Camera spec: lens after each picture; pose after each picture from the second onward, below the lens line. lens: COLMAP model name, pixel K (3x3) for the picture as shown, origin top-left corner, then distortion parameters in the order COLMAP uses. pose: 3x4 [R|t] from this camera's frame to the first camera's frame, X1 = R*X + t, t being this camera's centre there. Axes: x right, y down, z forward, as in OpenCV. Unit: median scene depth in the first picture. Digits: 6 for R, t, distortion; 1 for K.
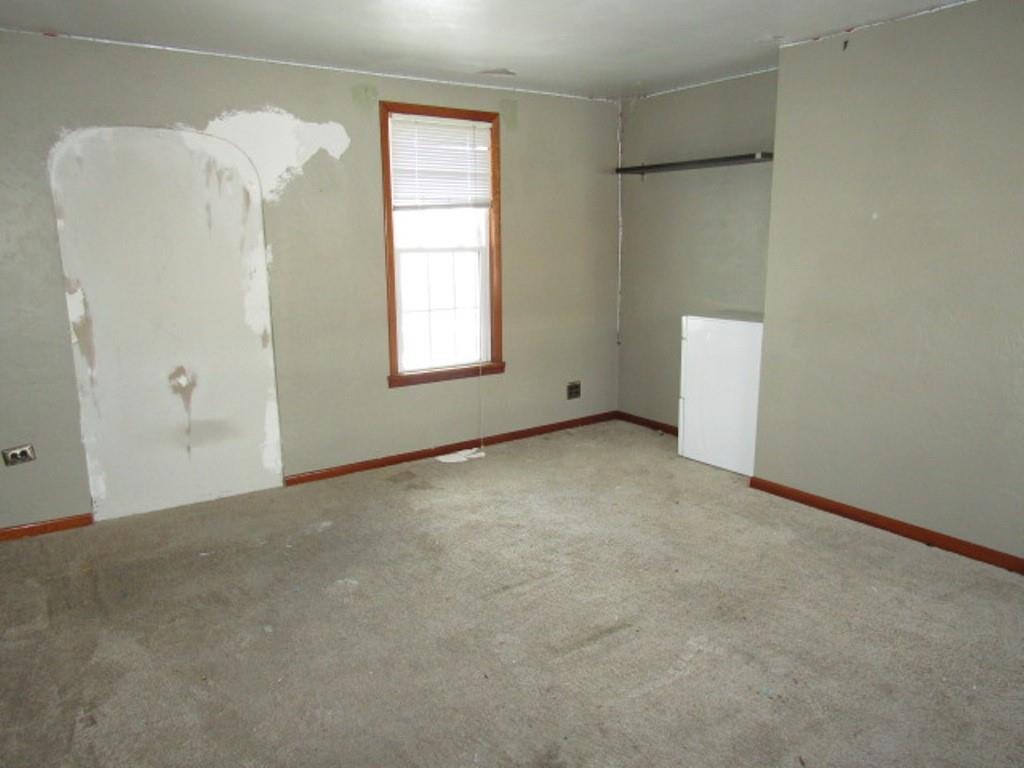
lens RADIAL K [[726.5, 0, 517.8], [0, 726.5, 394.8], [0, 0, 1]] dist [-0.009826, 0.005028]
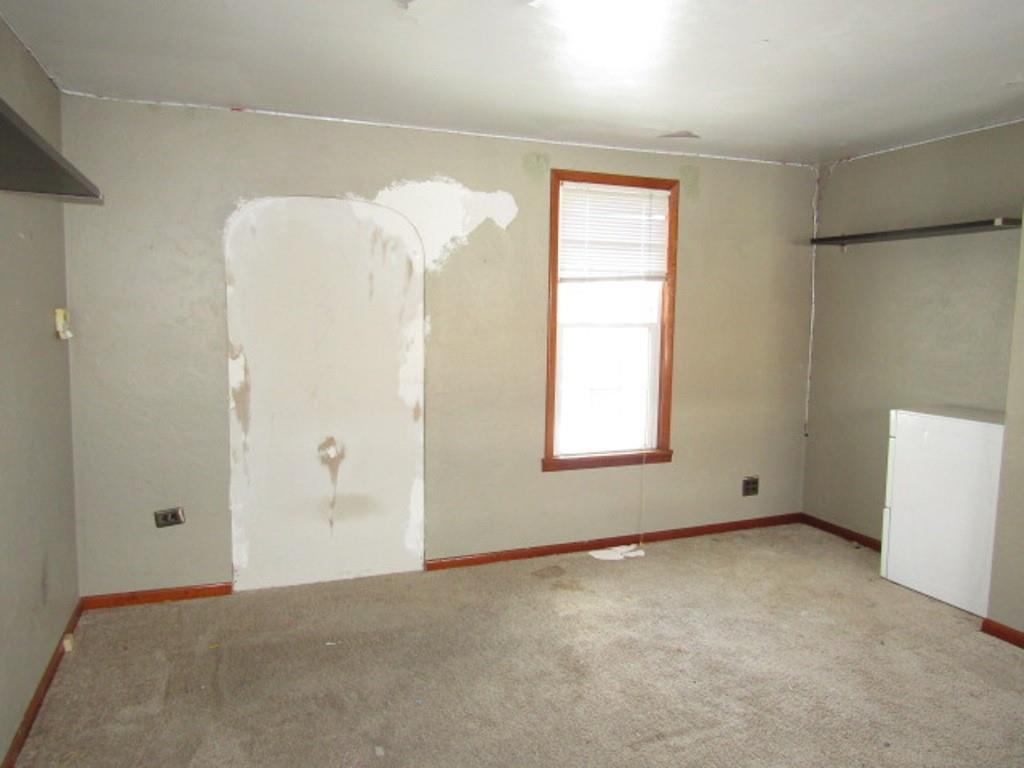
lens RADIAL K [[726.5, 0, 517.8], [0, 726.5, 394.8], [0, 0, 1]] dist [-0.009826, 0.005028]
pose [[0.972827, 0.046408, -0.226837, -0.004129], [-0.068519, 0.993529, -0.090588, -0.023670], [0.221164, 0.103669, 0.969711, 0.105573]]
